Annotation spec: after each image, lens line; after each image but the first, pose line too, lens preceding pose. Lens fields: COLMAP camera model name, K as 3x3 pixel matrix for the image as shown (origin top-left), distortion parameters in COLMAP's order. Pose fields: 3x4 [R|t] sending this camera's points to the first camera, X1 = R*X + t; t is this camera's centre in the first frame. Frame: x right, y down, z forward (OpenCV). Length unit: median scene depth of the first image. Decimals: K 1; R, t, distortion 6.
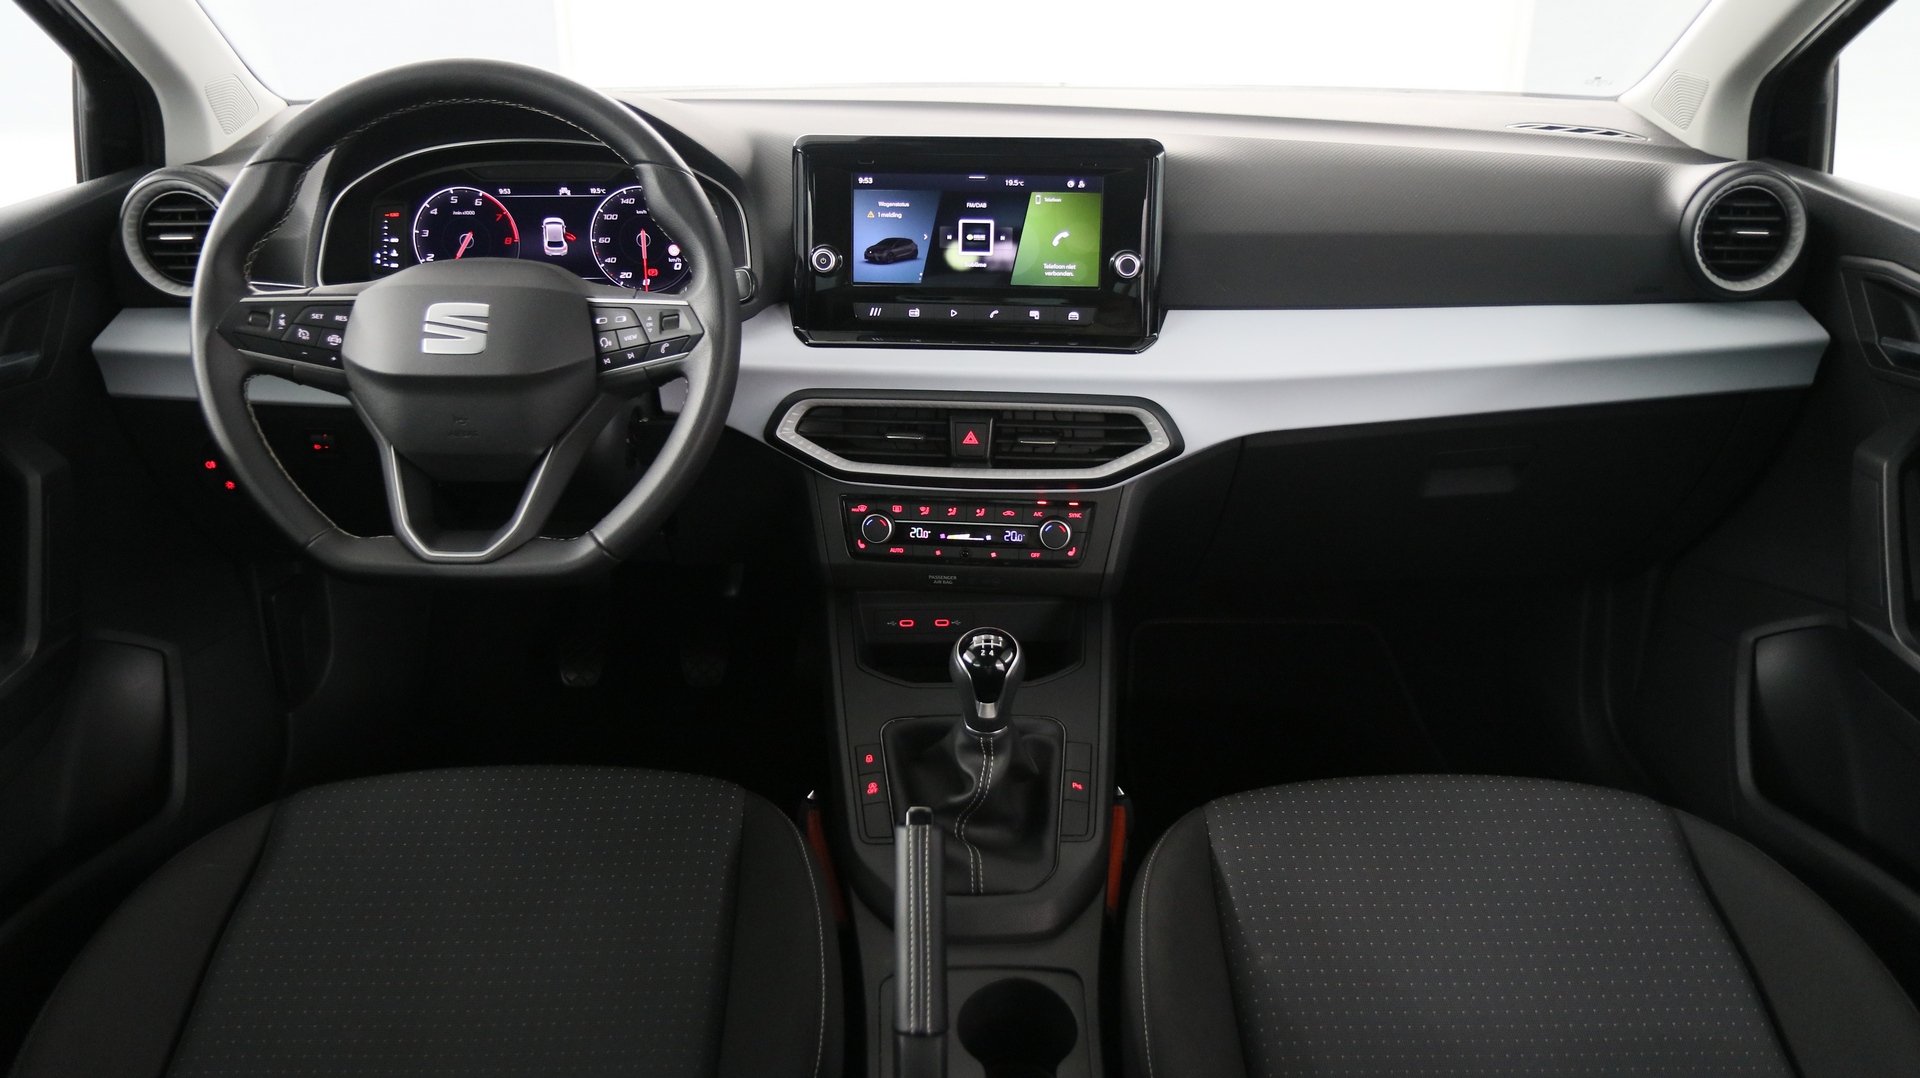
lens RADIAL K [[1465.4, 0, 950.3], [0, 1465.4, 543.4], [0, 0, 1]] dist [-0.020665, 0.017501]
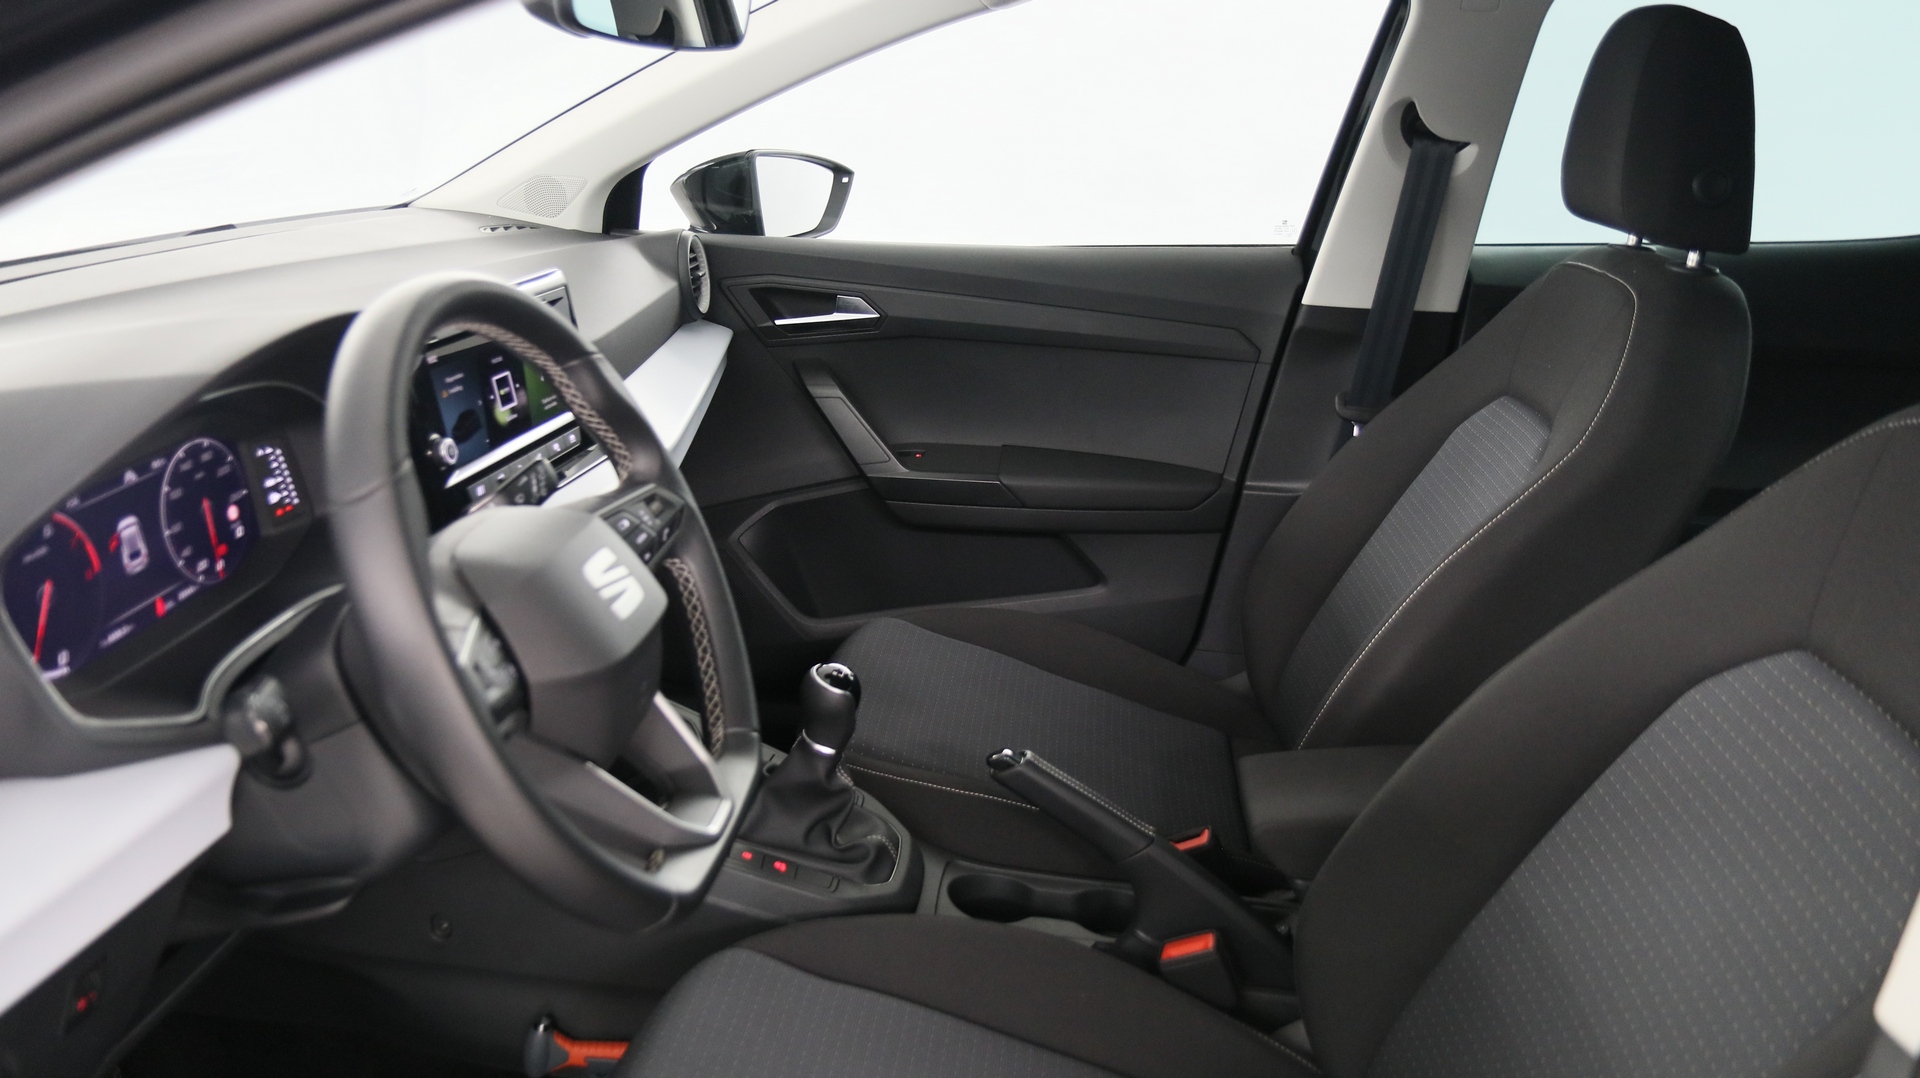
lens RADIAL K [[1465.4, 0, 961.3], [0, 1465.4, 534.8], [0, 0, 1]] dist [-0.020665, 0.017501]
pose [[0.100284, -0.311672, 0.944883, -0.917215], [0.361571, 0.896160, 0.257225, -0.263375], [-0.926936, 0.315846, 0.202562, 0.537011]]
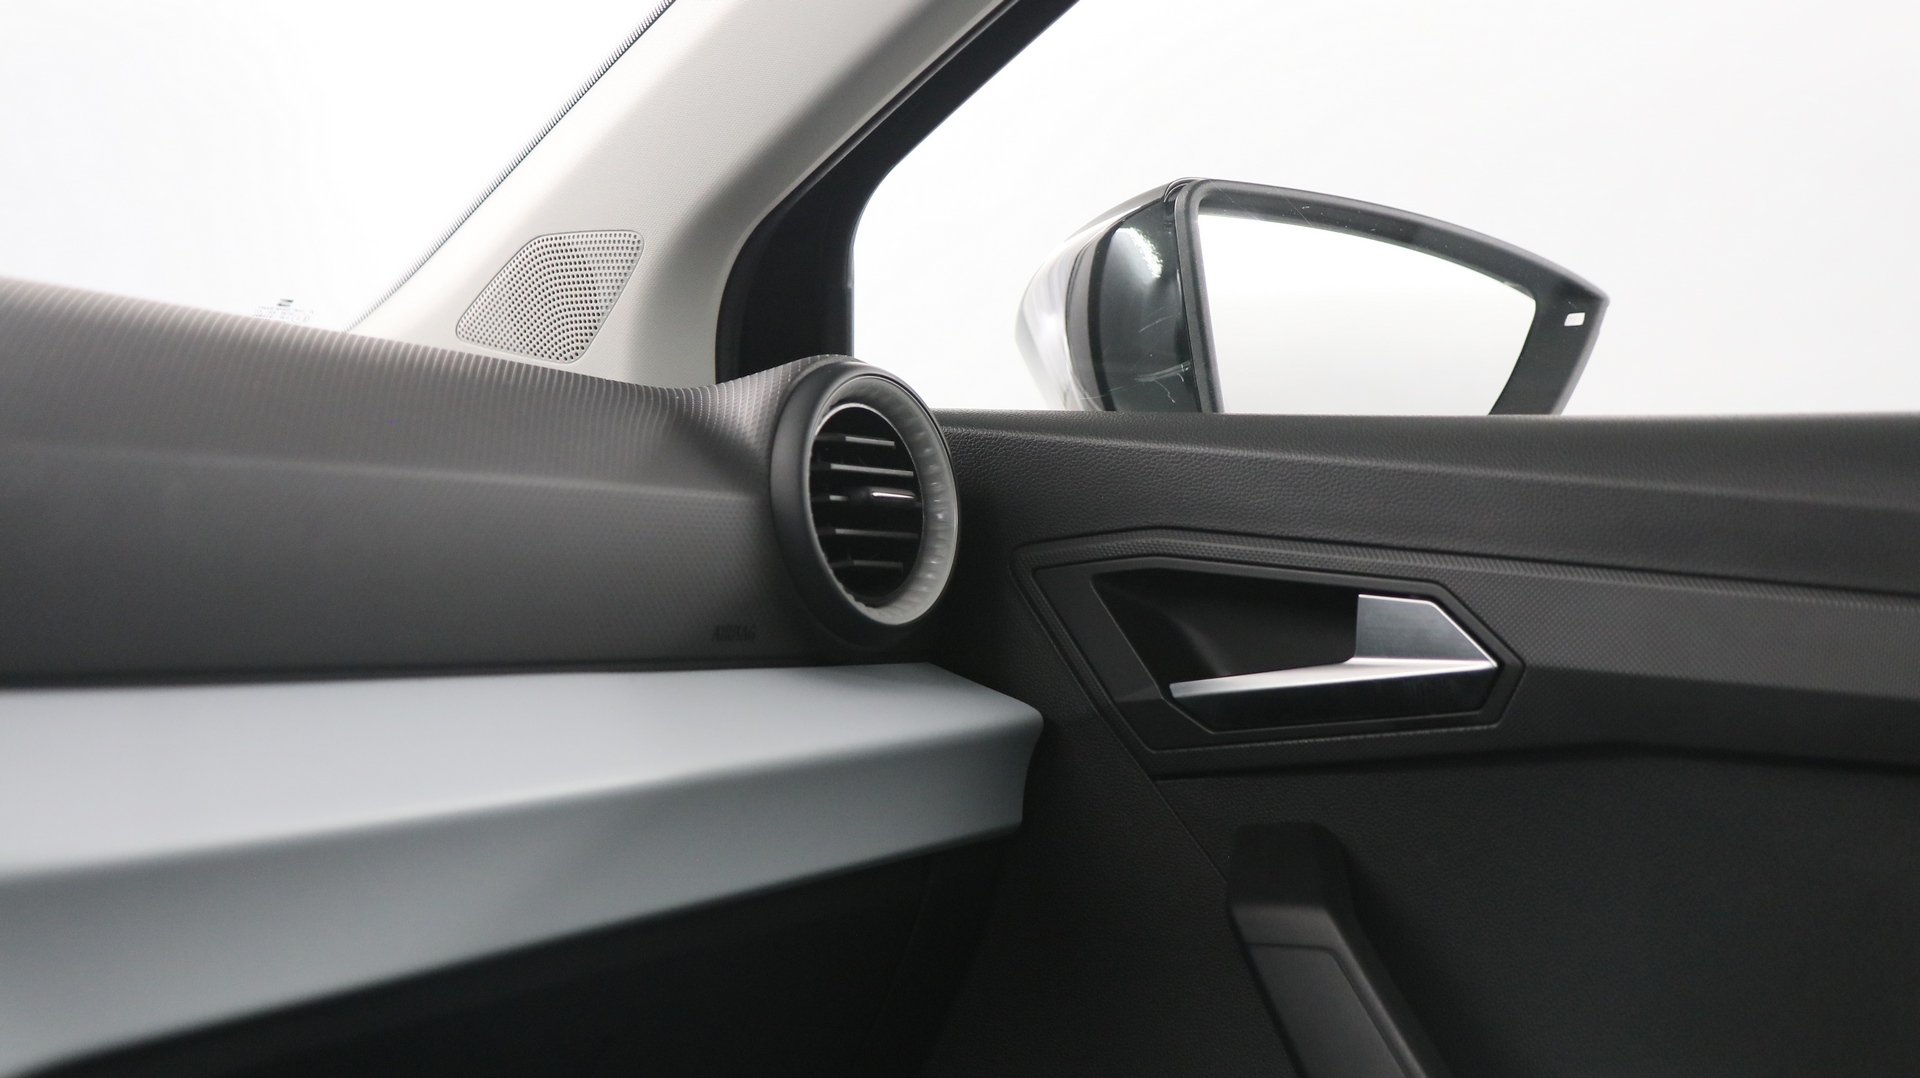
lens RADIAL K [[2551.1, 0, 964.5], [0, 2551.1, 540.3], [0, 0, 1]] dist [-0.110589, 0.000000]
pose [[0.608483, 0.000321, 0.793567, -0.063861], [0.298191, 0.926624, -0.229018, -0.012393], [-0.735412, 0.375988, 0.563739, 0.541248]]
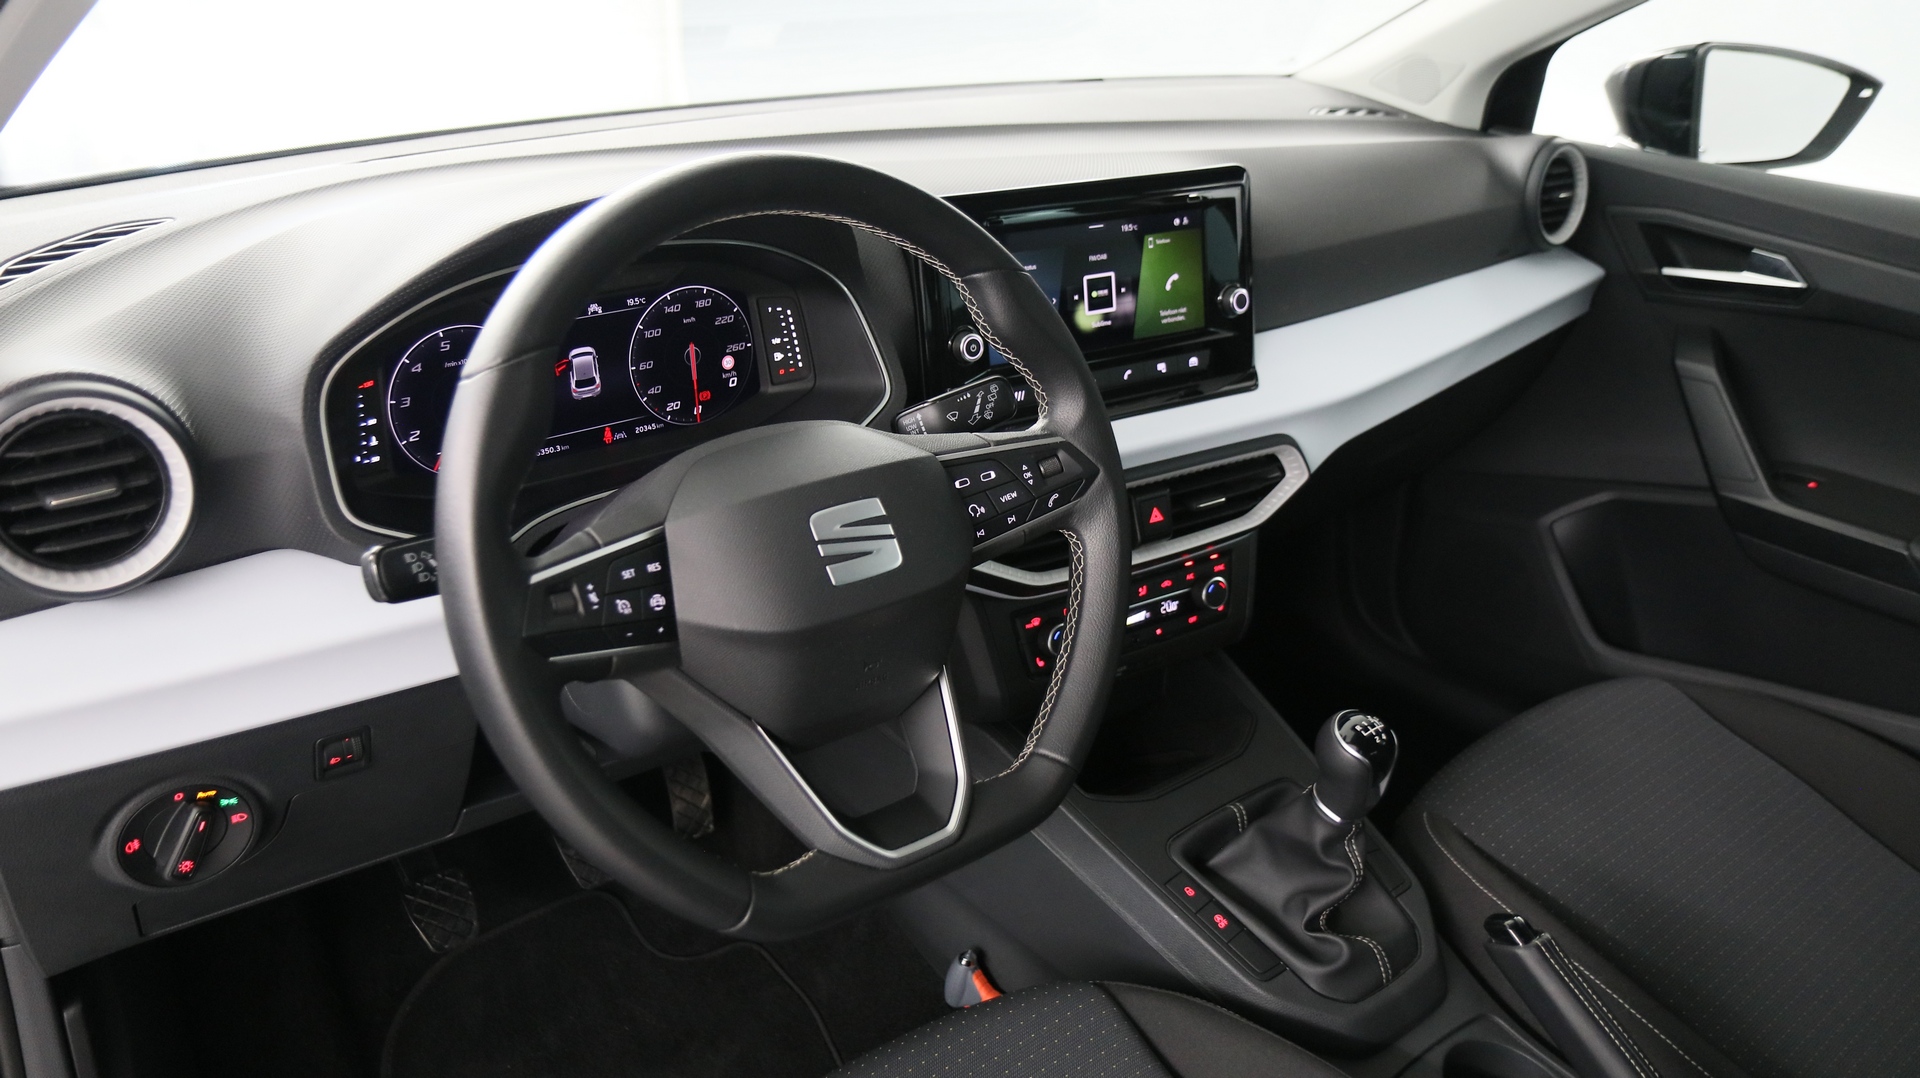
lens RADIAL K [[1465.4, 0, 968.1], [0, 1465.4, 542.5], [0, 0, 1]] dist [-0.020665, 0.017501]
pose [[0.779176, -0.243051, 0.577764, -0.590257], [0.216593, 0.969382, 0.115697, -0.181452], [-0.588194, 0.034992, 0.807962, 0.332727]]
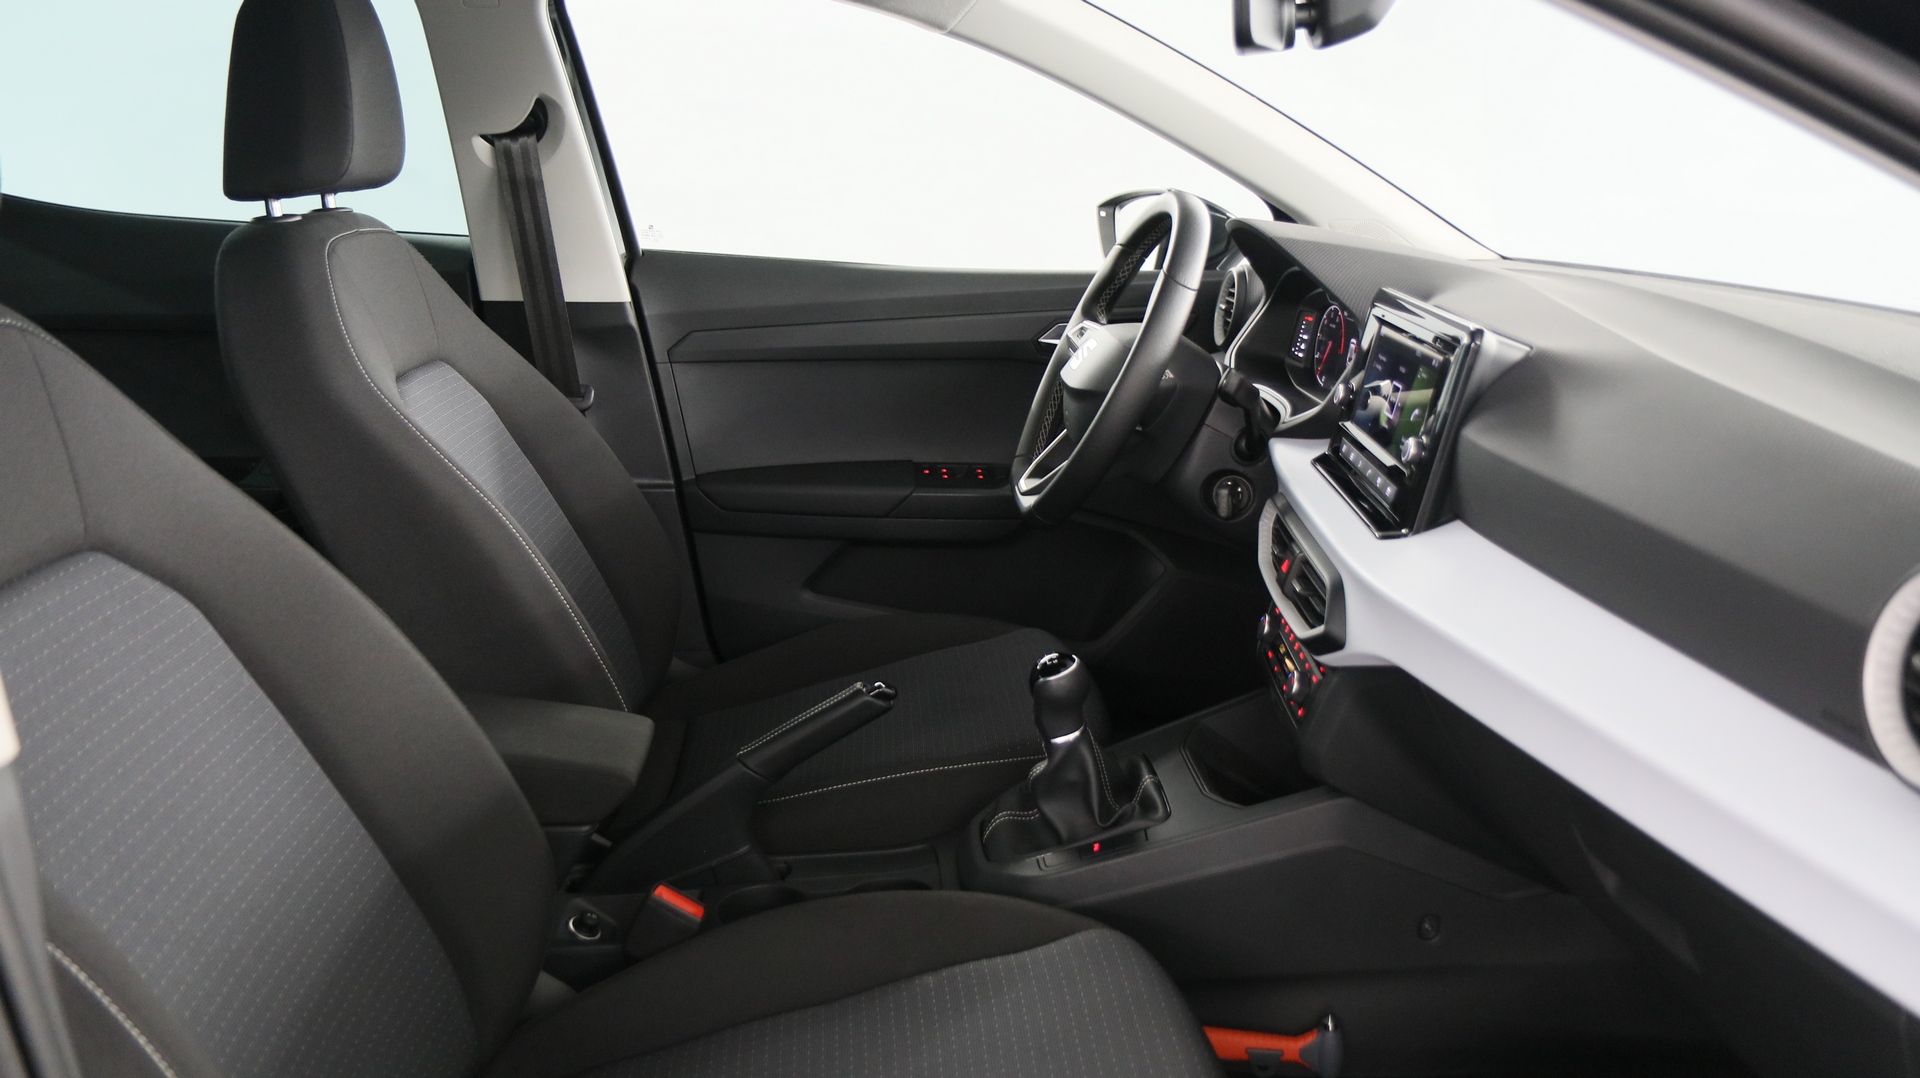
lens RADIAL K [[1465.4, 0, 958.9], [0, 1465.4, 543.3], [0, 0, 1]] dist [-0.020665, 0.017501]
pose [[0.048115, 0.286072, -0.956999, 1.029576], [-0.387658, 0.888355, 0.246062, -0.259333], [0.920547, 0.359150, 0.153641, 0.582942]]
